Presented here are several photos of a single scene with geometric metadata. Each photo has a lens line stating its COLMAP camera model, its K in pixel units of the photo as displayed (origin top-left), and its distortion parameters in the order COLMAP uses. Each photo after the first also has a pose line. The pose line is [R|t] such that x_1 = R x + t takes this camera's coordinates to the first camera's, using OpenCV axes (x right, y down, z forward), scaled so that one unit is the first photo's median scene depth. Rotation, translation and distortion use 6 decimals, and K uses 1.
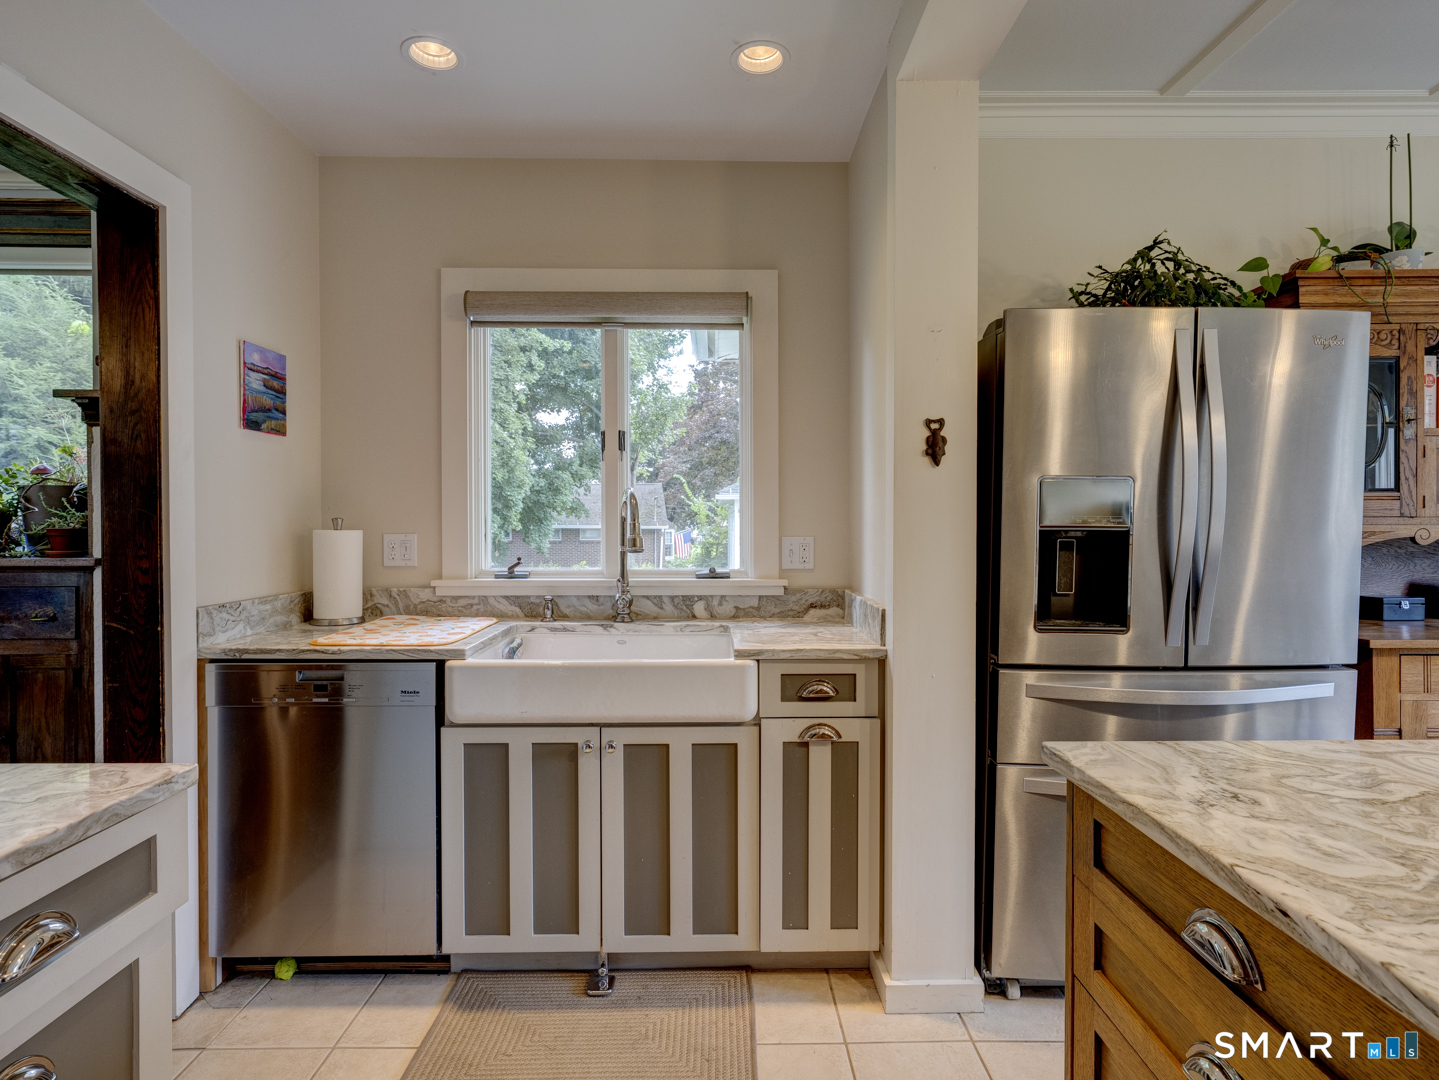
lens RADIAL K [[748.6, 0, 718.5], [0, 748.6, 532.5], [0, 0, 1]] dist [0.001852, 0.000219]
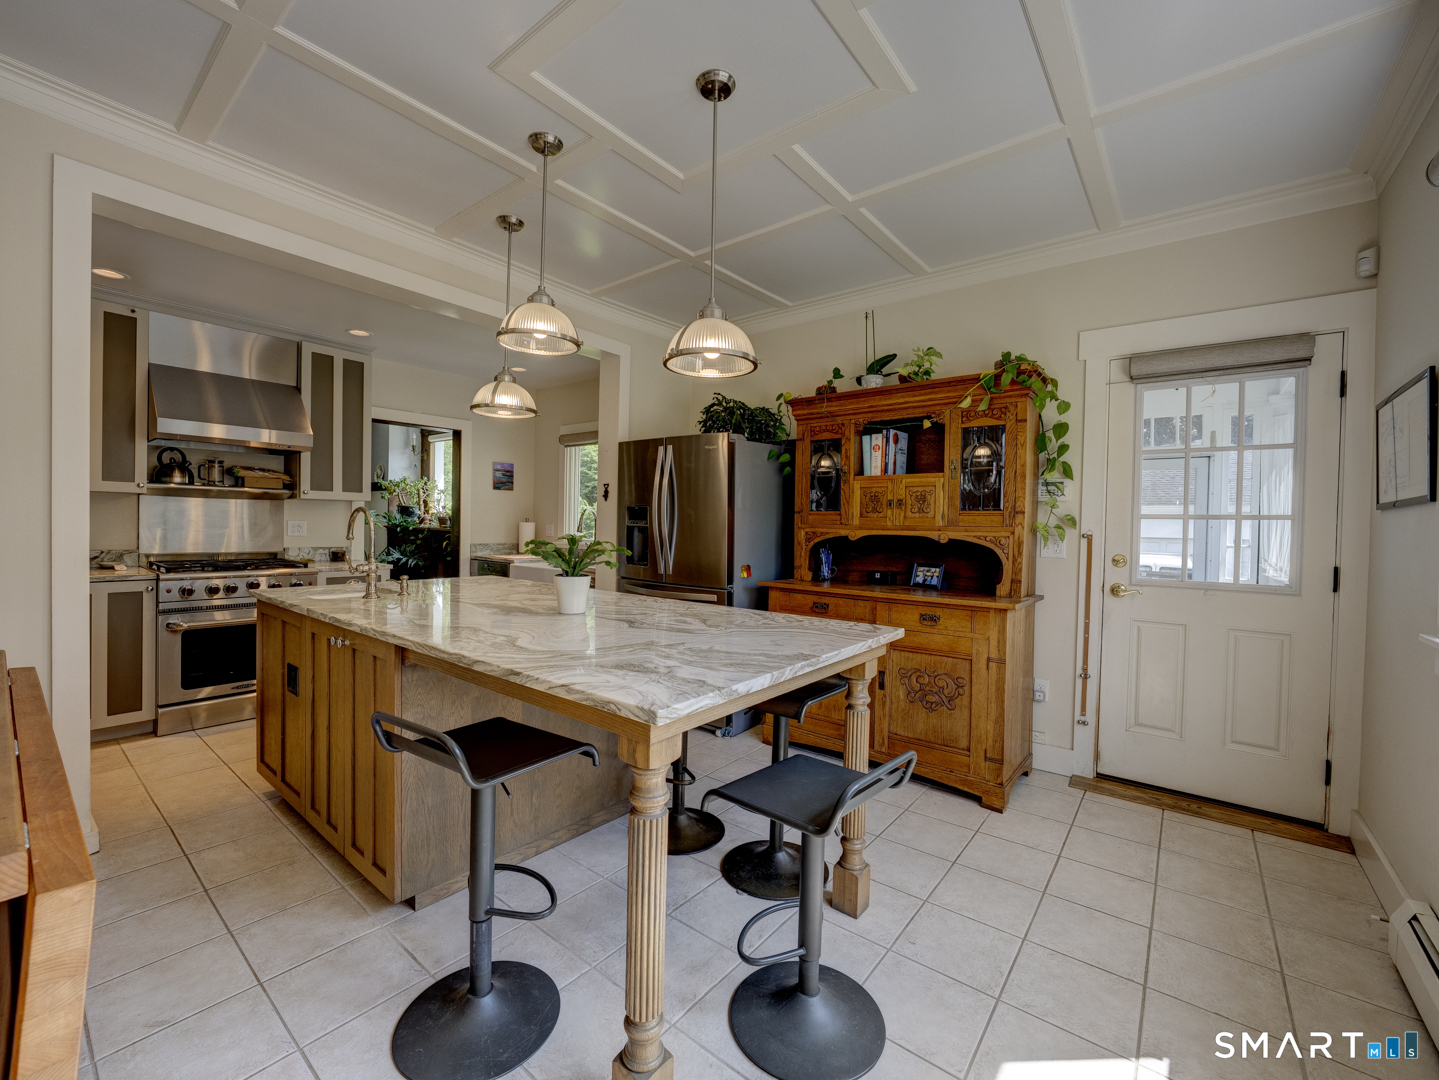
lens RADIAL K [[588.0, 0, 719.0], [0, 588.0, 536.7], [0, 0, 1]] dist [0.000048, 0.000000]
pose [[0.775658, 0.032635, -0.630309, 1.606542], [-0.030843, 0.999429, 0.013791, -0.002122], [0.630399, 0.008743, 0.776222, -0.317614]]
